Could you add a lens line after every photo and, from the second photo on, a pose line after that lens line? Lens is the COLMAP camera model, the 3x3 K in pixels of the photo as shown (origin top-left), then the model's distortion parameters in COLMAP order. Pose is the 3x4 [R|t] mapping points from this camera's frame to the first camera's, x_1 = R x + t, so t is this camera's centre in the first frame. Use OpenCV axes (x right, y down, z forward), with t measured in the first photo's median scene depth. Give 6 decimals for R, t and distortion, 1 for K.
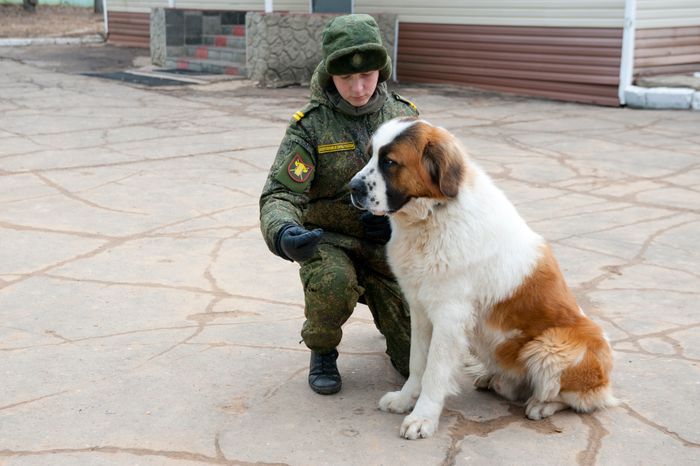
lens RADIAL K [[1190.2, 0, 350.0], [0, 1190.2, 233.0], [0, 0, 1]] dist [0.171178, -0.039767]
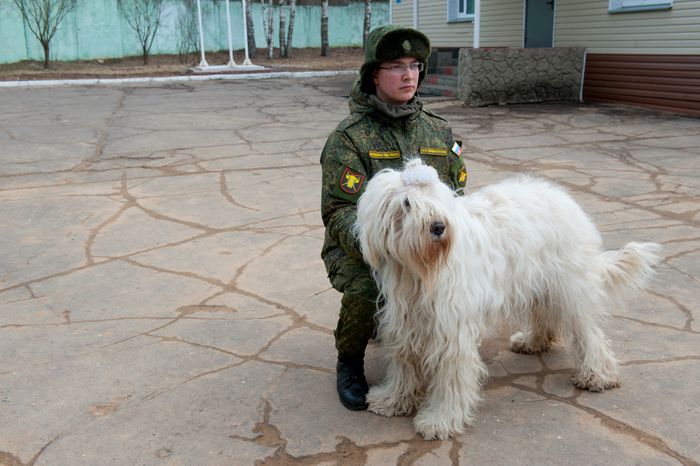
lens RADIAL K [[817.5, 0, 350.0], [0, 817.5, 233.0], [0, 0, 1]] dist [0.080125, -0.004583]
pose [[0.942025, 0.059448, -0.330234, 0.128716], [-0.047165, 0.997869, 0.045089, -0.021732], [0.332211, -0.026900, 0.942821, 0.130405]]
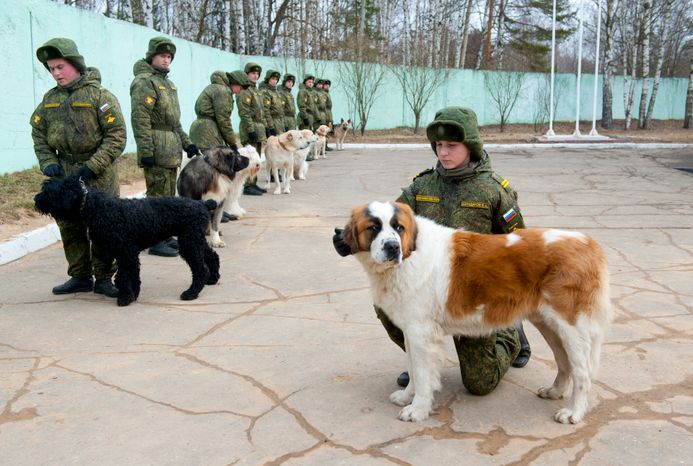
lens RADIAL K [[802.1, 0, 346.5], [0, 802.1, 233.0], [0, 0, 1]] dist [0.067934, 0.011974]
pose [[0.699629, 0.109250, -0.706104, 0.217934], [-0.143844, 0.989544, 0.010580, -0.016786], [0.699877, 0.094167, 0.708029, 0.096076]]
